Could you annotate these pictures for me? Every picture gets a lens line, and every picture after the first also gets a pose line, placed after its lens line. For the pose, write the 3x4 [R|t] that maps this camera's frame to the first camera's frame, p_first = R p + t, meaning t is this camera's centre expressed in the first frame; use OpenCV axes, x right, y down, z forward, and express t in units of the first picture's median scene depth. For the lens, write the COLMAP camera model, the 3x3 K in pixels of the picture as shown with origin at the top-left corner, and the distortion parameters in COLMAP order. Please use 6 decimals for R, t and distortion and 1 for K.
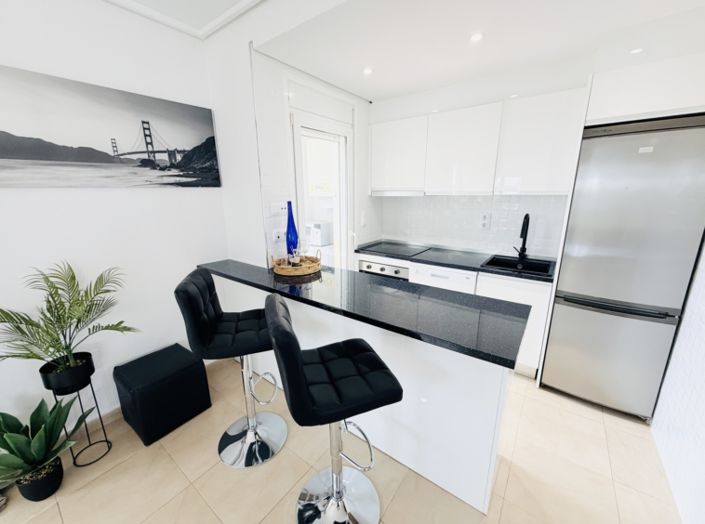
lens RADIAL K [[281.8, 0, 350.4], [0, 281.8, 263.1], [0, 0, 1]] dist [-0.000362, 0.000038]
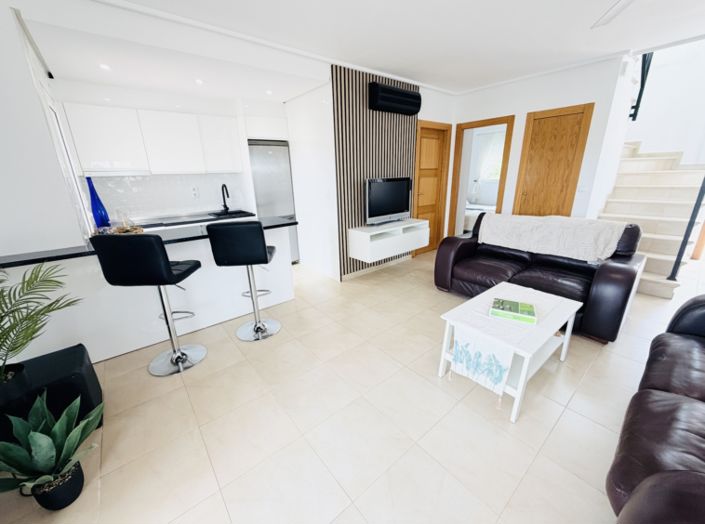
lens RADIAL K [[281.8, 0, 350.4], [0, 281.8, 263.1], [0, 0, 1]] dist [-0.000362, 0.000038]
pose [[0.237313, -0.290783, 0.926891, -1.080216], [0.261178, 0.938115, 0.227434, 0.104687], [-0.935665, 0.188110, 0.298573, -0.179086]]
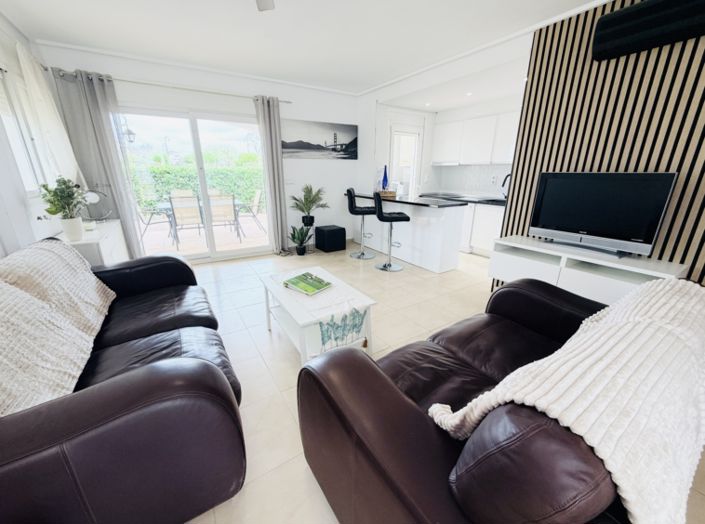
lens RADIAL K [[281.8, 0, 350.4], [0, 281.8, 263.1], [0, 0, 1]] dist [-0.000362, 0.000038]
pose [[0.936731, 0.120083, -0.328808, 0.373560], [-0.097956, 0.991714, 0.083116, 0.416613], [0.336064, -0.045649, 0.940732, -1.326109]]
